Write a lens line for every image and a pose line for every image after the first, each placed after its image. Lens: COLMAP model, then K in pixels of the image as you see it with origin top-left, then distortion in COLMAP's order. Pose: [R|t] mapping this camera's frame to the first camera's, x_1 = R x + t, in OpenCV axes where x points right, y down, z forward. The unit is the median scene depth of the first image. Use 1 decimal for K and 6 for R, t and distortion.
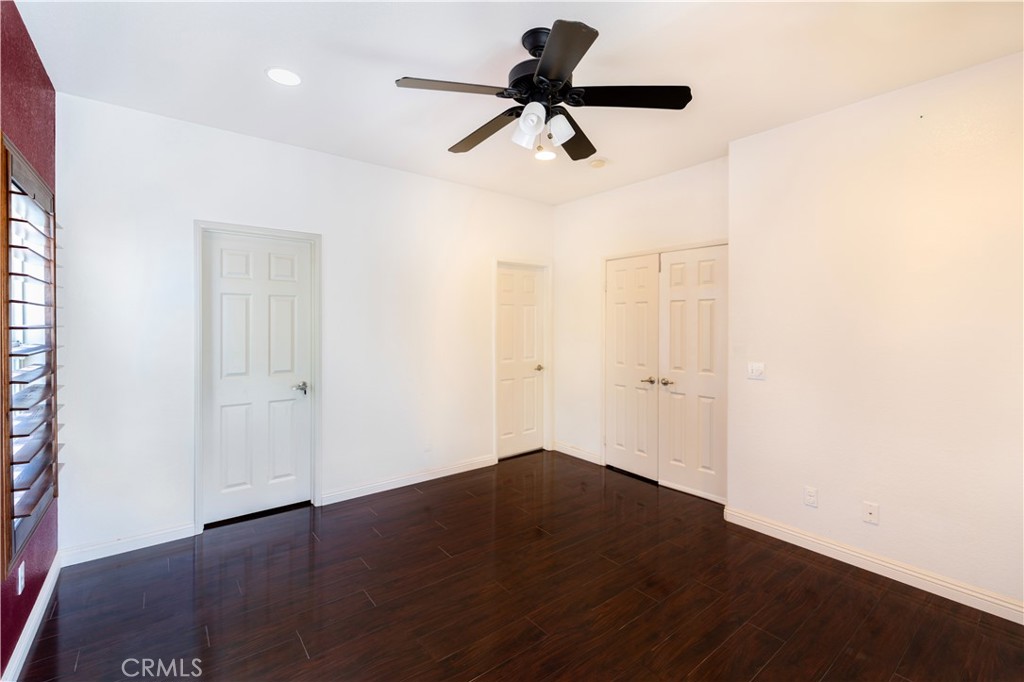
lens RADIAL K [[447.8, 0, 512.0], [0, 447.8, 341.0], [0, 0, 1]] dist [0.001079, -0.000072]
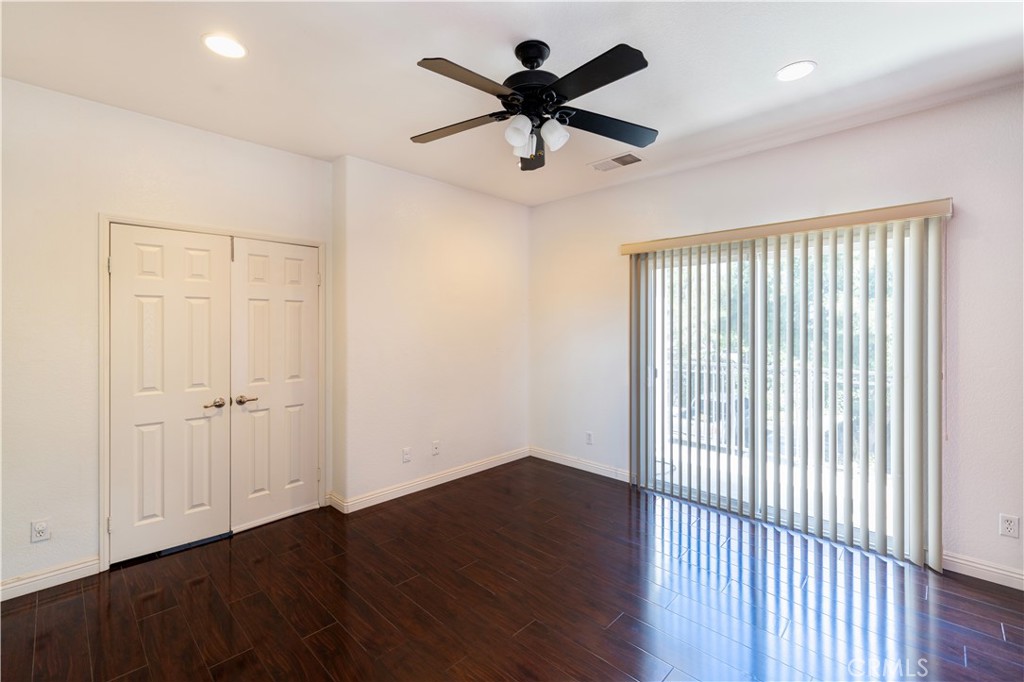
lens RADIAL K [[447.8, 0, 512.0], [0, 447.8, 341.0], [0, 0, 1]] dist [0.001079, -0.000072]
pose [[-0.131717, -0.044825, 0.990273, -0.508400], [0.042119, 0.997822, 0.050769, -0.034421], [-0.990392, 0.048397, -0.129542, 0.626942]]
